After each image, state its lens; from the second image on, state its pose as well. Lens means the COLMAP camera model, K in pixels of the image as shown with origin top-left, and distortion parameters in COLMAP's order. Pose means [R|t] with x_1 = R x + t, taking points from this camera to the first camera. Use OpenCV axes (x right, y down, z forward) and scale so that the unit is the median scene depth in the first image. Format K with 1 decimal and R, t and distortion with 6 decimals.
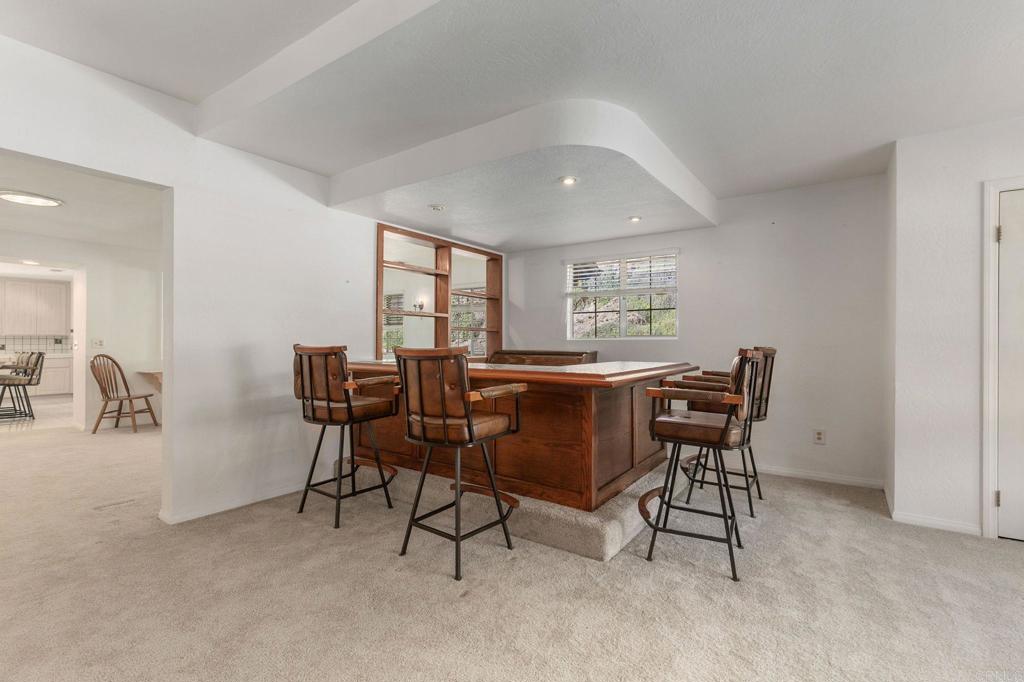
lens RADIAL K [[468.7, 0, 517.6], [0, 468.7, 339.6], [0, 0, 1]] dist [0.011071, -0.000860]
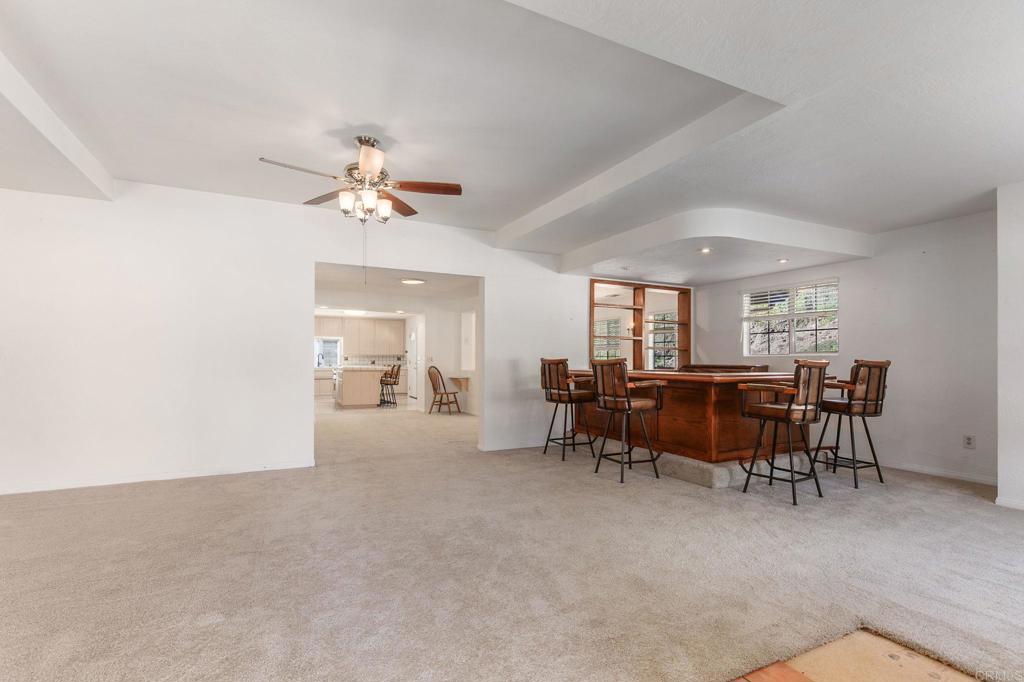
lens RADIAL K [[468.7, 0, 512.8], [0, 468.7, 349.9], [0, 0, 1]] dist [0.011071, -0.000860]
pose [[0.879272, -0.008414, -0.476245, 0.272491], [-0.000682, 0.999821, -0.018922, 0.012578], [0.476319, 0.016963, 0.879109, -0.603621]]
